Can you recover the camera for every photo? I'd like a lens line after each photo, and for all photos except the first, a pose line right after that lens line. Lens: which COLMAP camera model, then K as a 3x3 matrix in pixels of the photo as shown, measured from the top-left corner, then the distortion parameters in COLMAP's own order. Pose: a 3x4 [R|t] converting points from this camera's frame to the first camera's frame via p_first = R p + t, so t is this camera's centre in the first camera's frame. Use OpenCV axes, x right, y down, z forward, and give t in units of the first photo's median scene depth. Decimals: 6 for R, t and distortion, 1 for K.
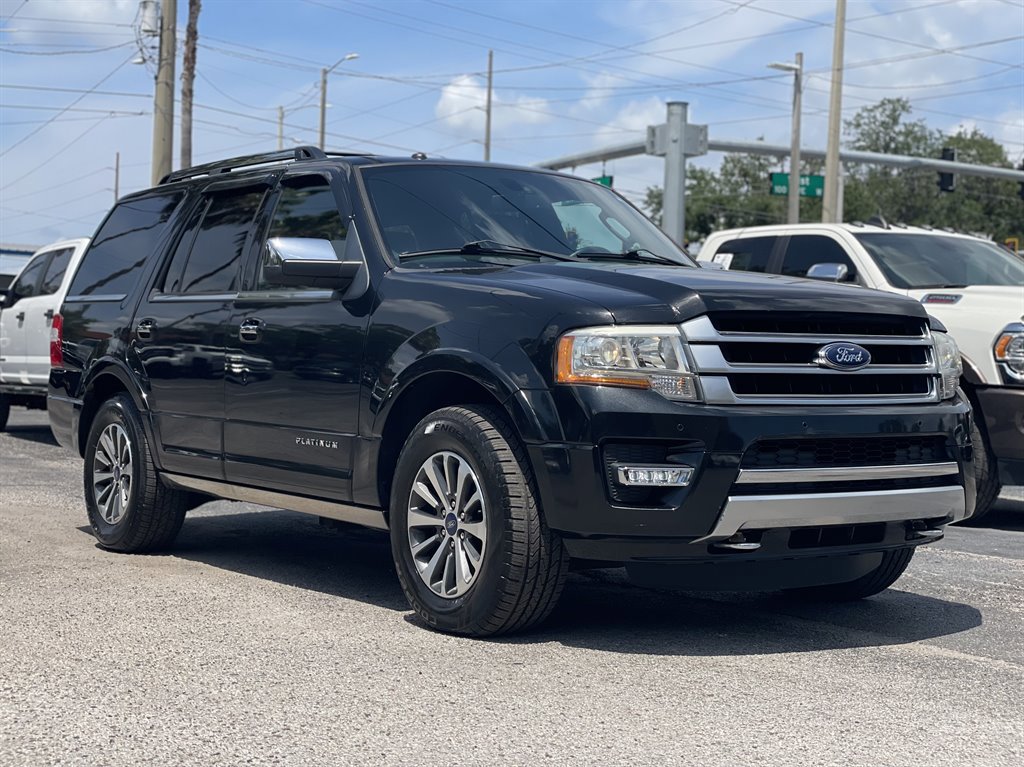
lens RADIAL K [[1596.7, 0, 515.7], [0, 1596.7, 382.8], [0, 0, 1]] dist [0.156384, -0.188171]
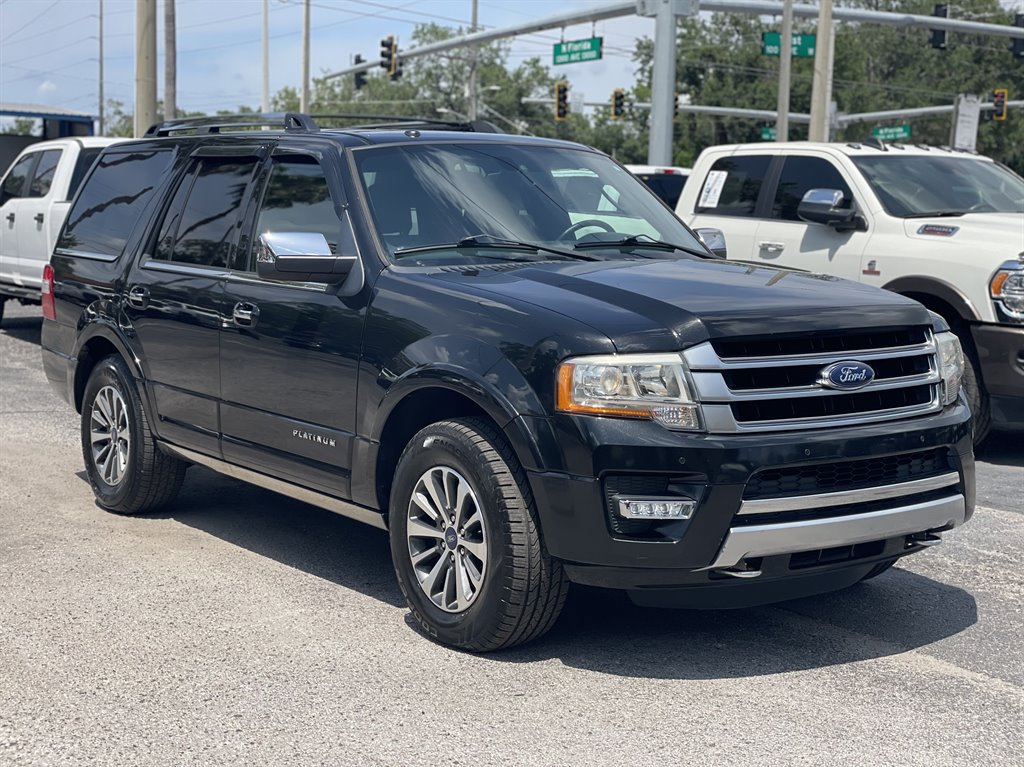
lens RADIAL K [[1563.8, 0, 512.0], [0, 1563.8, 383.5], [0, 0, 1]] dist [0.175080, -0.352966]
pose [[0.999969, -0.006318, 0.004765, -0.005325], [0.005735, 0.993499, 0.113698, -0.100963], [-0.005452, -0.113667, 0.993504, 0.031685]]
